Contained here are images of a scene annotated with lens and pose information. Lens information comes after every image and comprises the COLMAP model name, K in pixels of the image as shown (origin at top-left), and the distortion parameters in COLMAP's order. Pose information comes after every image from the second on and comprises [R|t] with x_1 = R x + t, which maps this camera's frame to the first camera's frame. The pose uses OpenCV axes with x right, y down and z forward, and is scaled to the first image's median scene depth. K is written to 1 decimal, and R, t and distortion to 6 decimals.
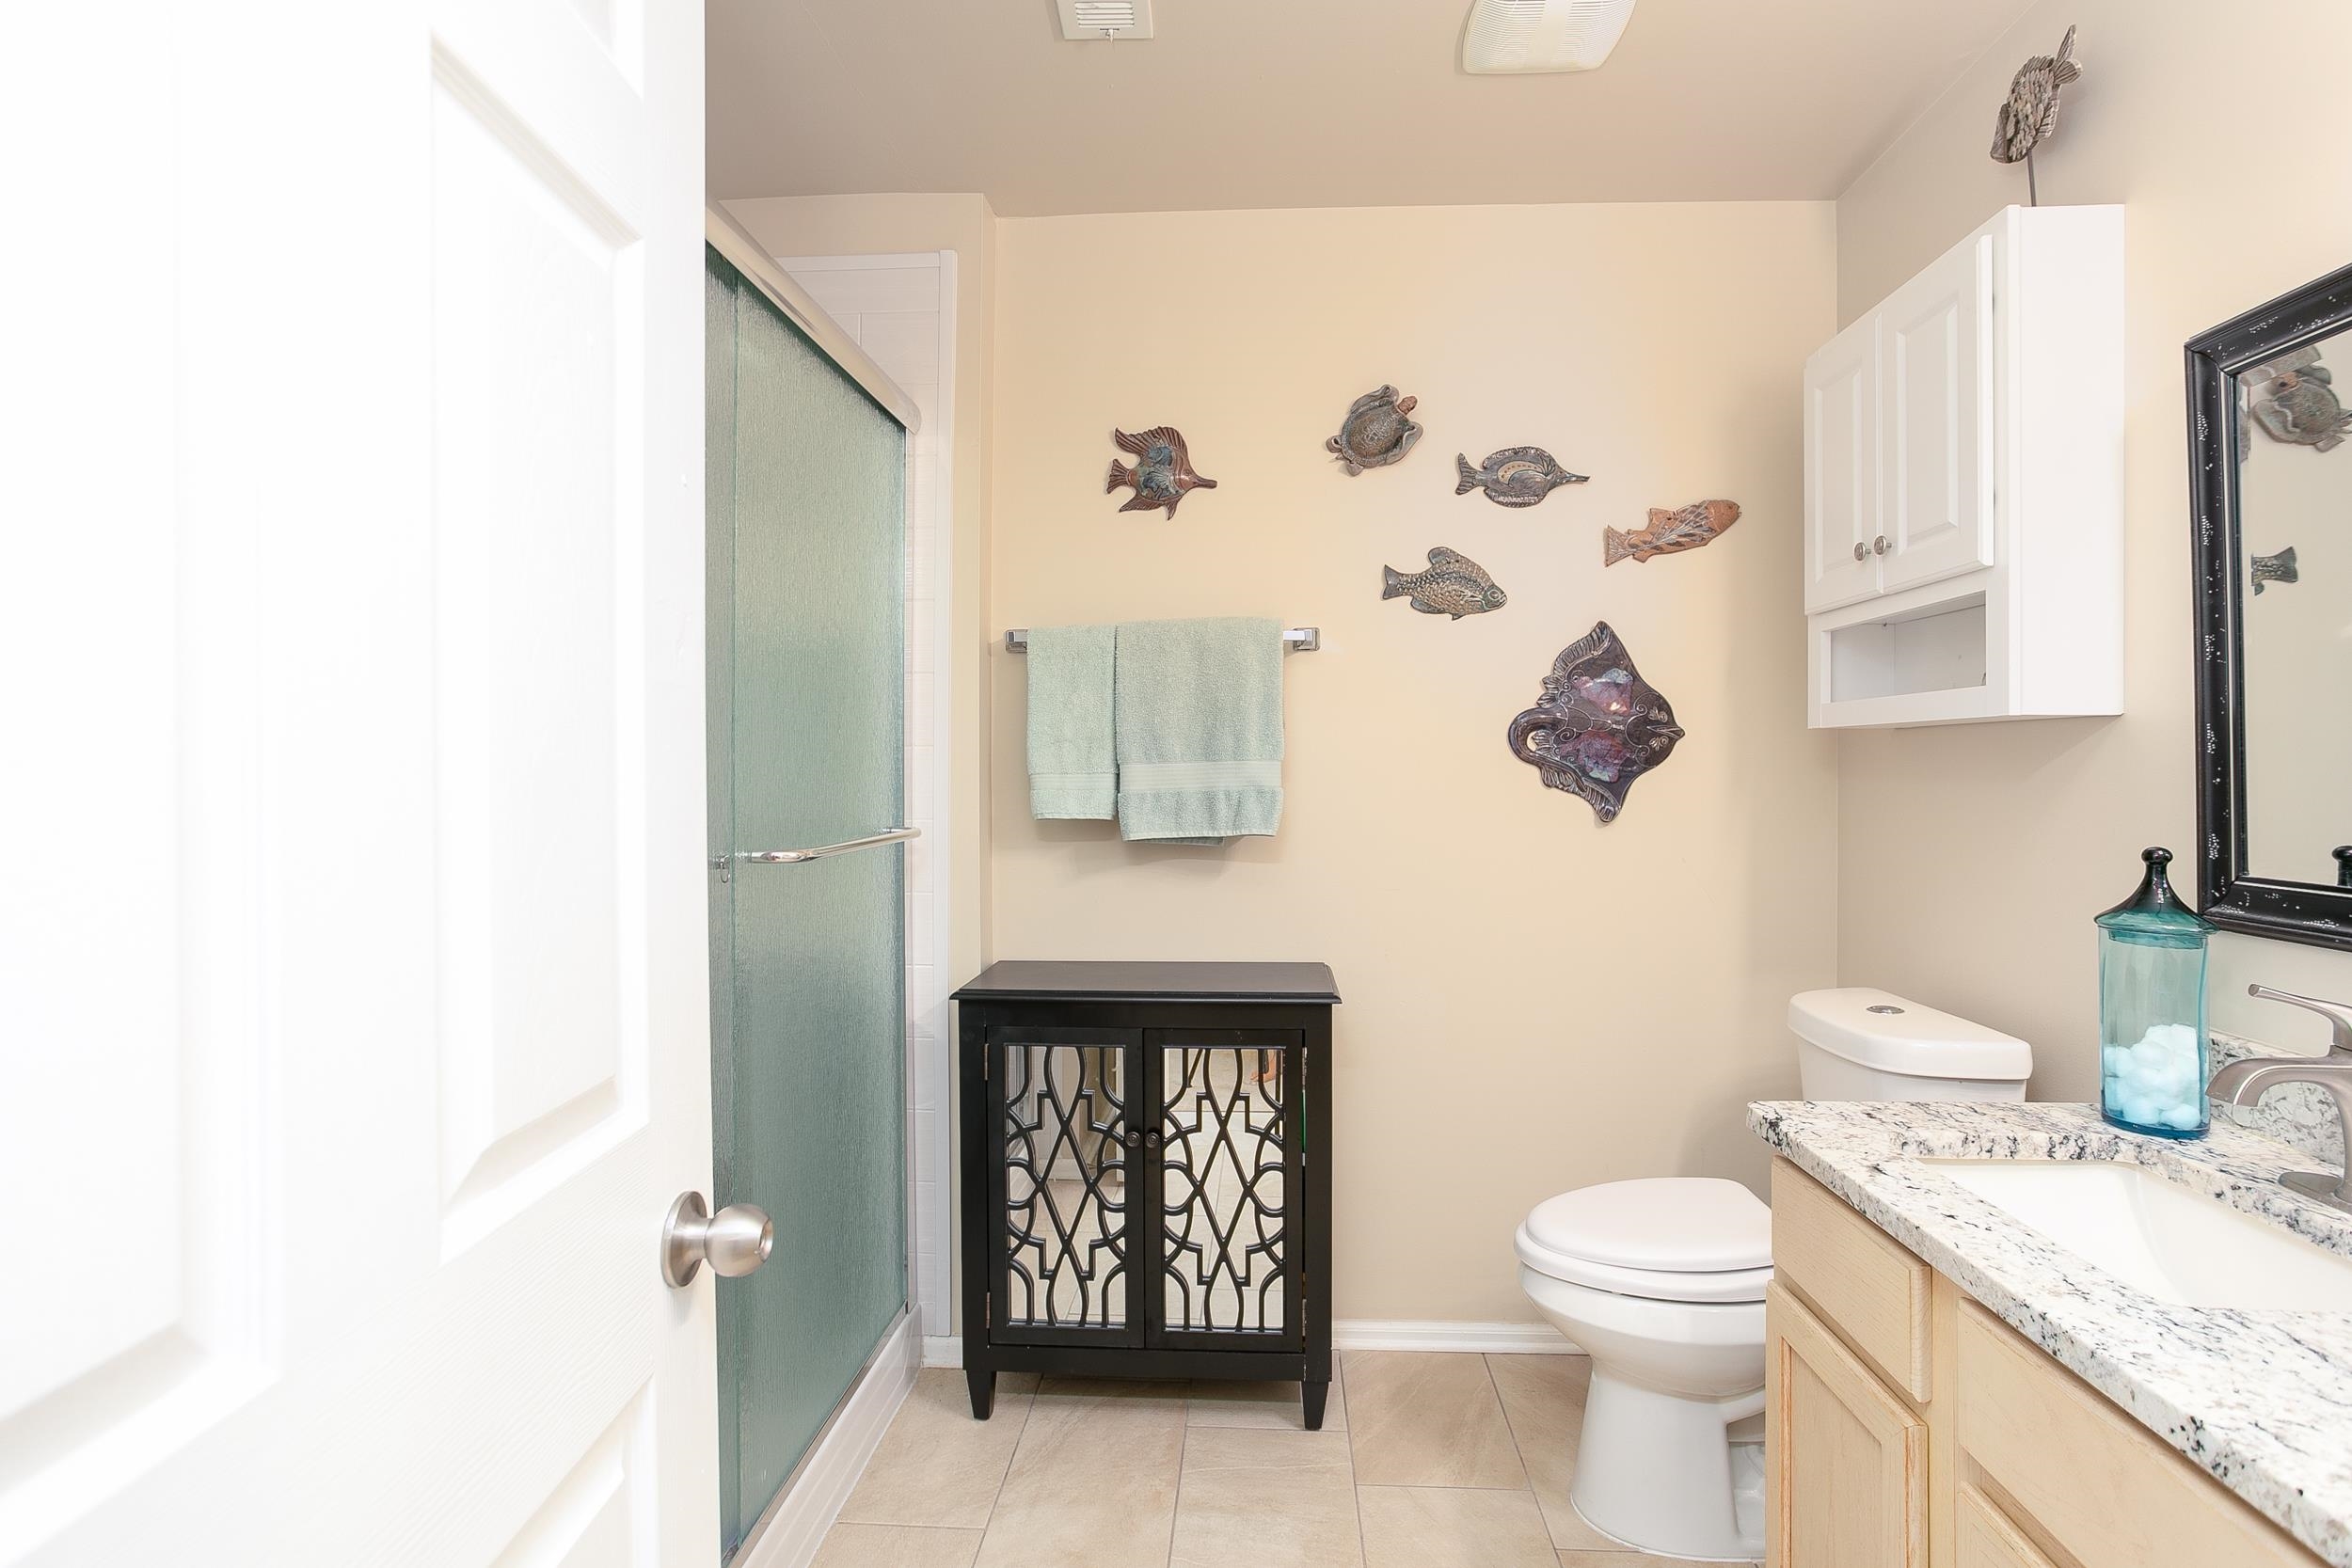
lens RADIAL K [[1131.5, 0, 1191.4], [0, 1131.5, 766.4], [0, 0, 1]] dist [-0.056267, 0.030333]
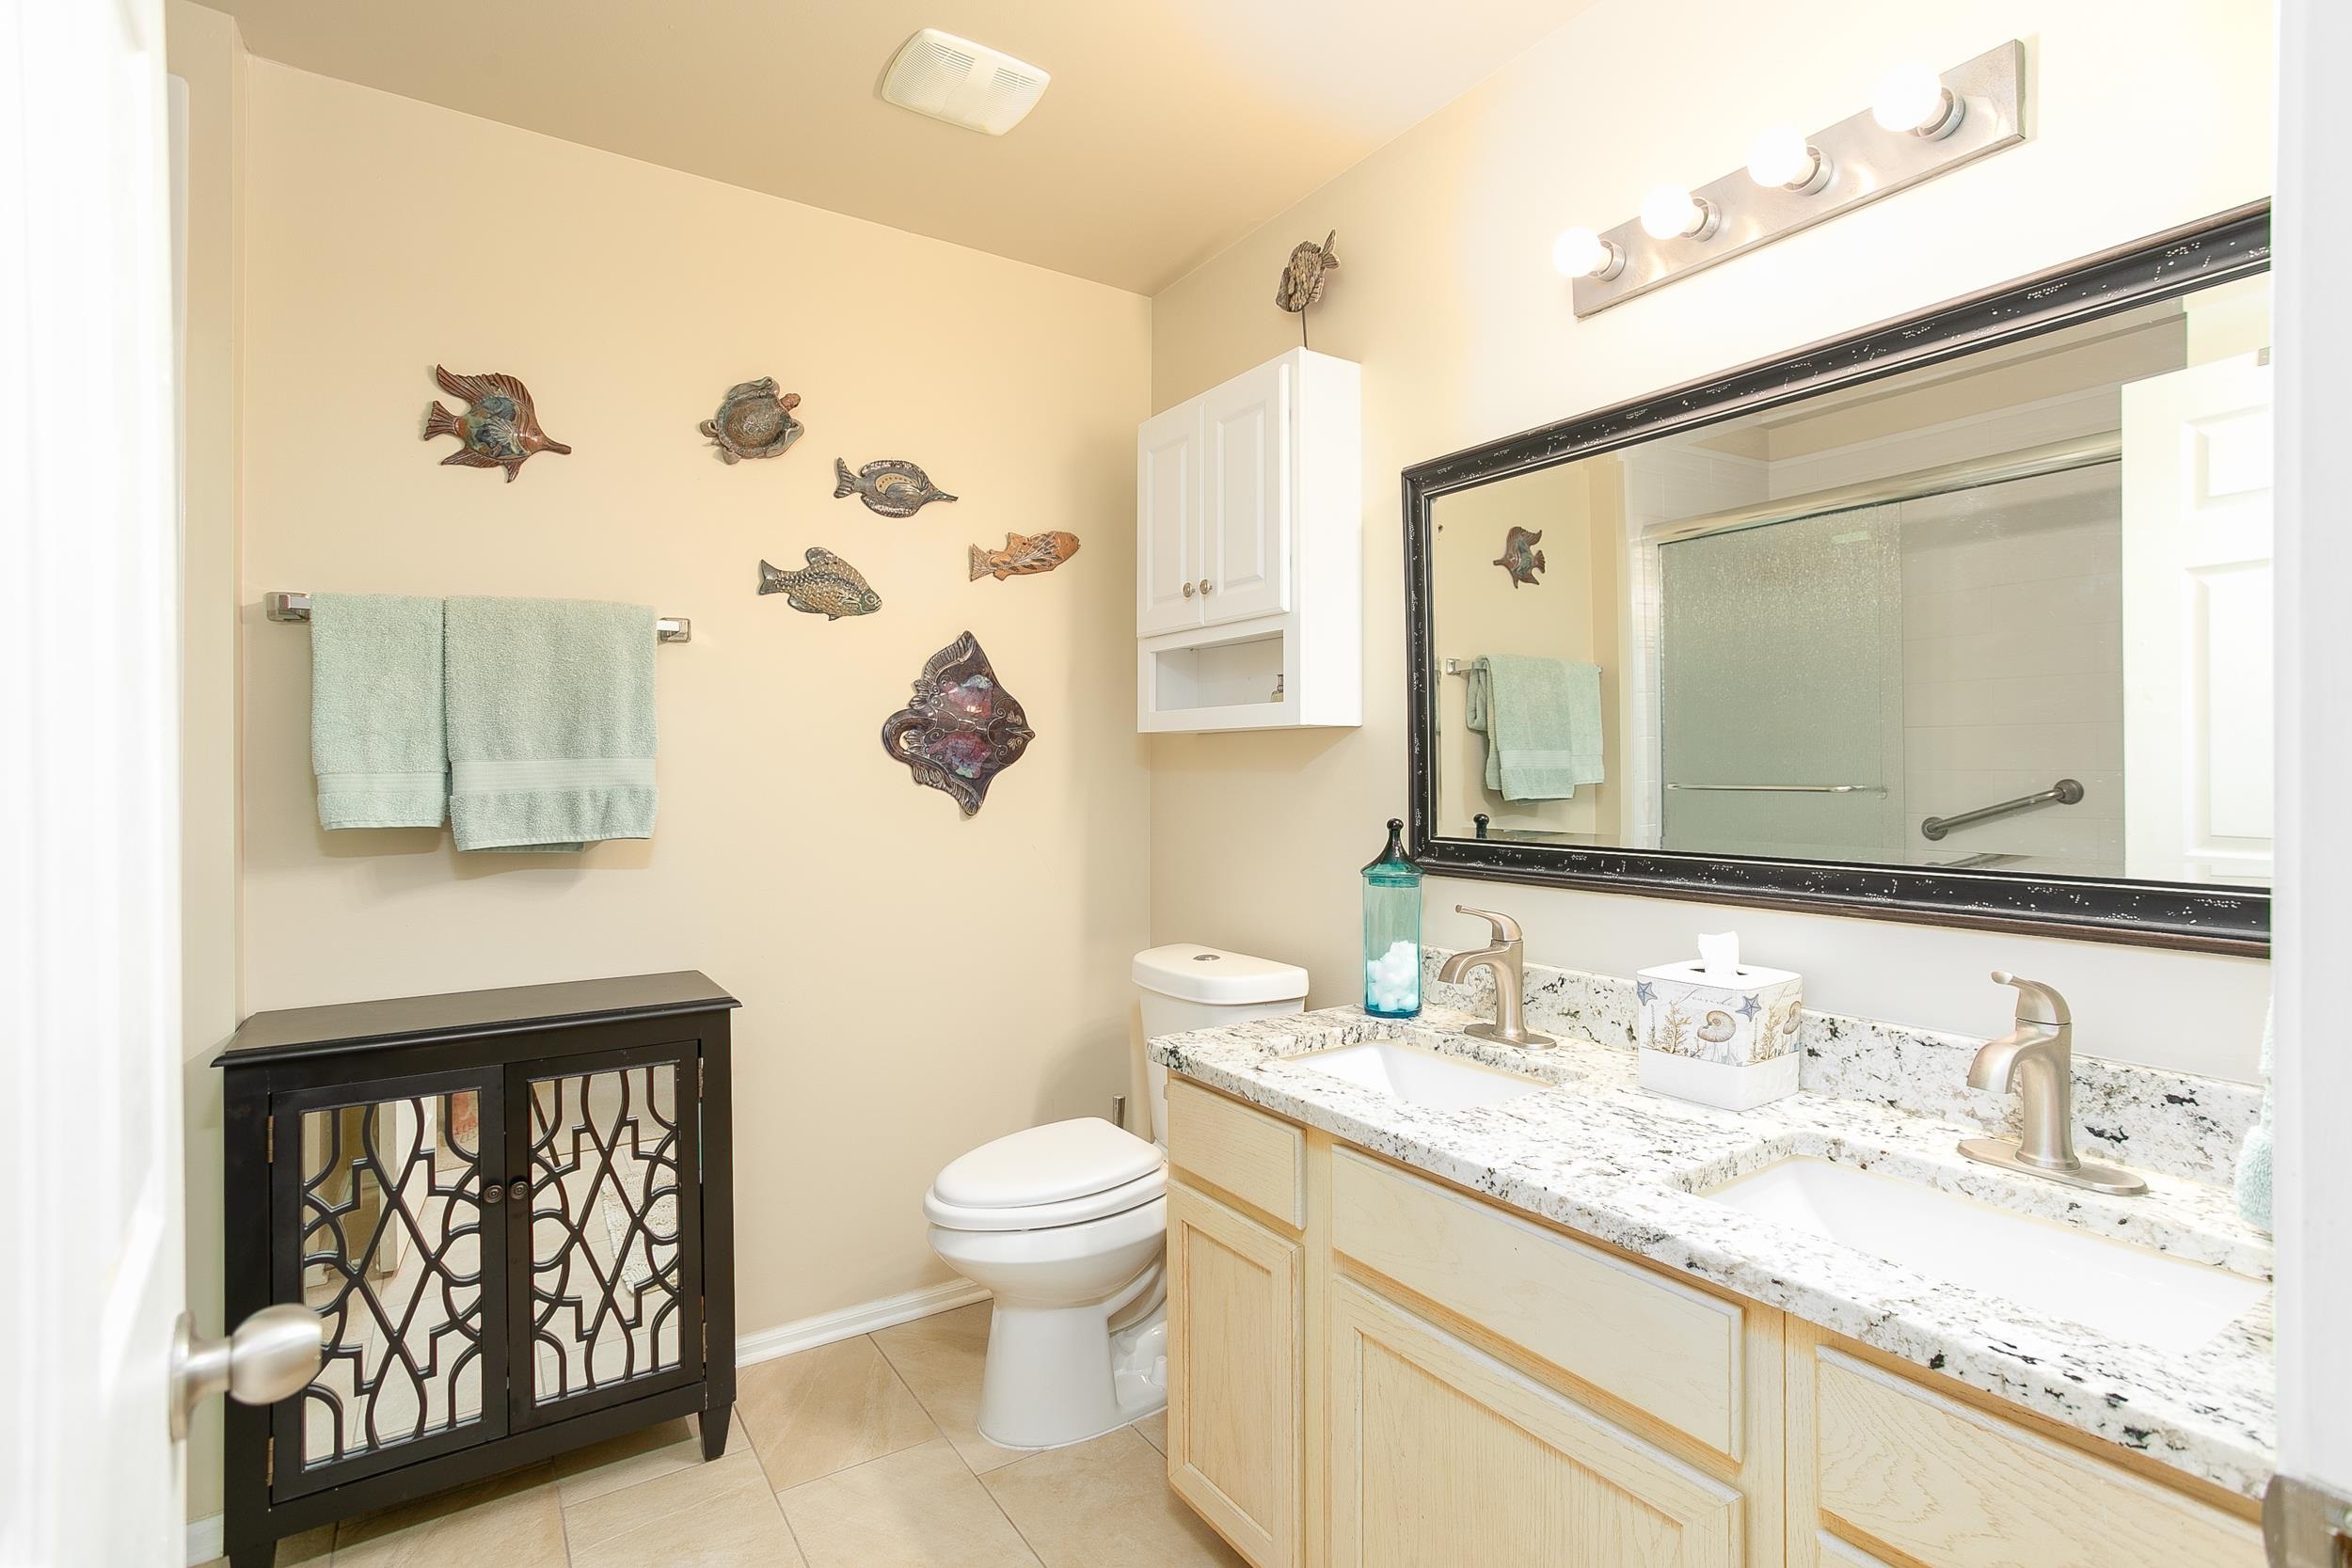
lens RADIAL K [[1131.5, 0, 1204.8], [0, 1131.5, 764.1], [0, 0, 1]] dist [-0.056267, 0.030333]
pose [[0.791109, -0.000295, 0.611675, -0.138465], [0.001999, 0.999996, -0.002103, 0.003090], [-0.611672, 0.002886, 0.791106, -0.009830]]
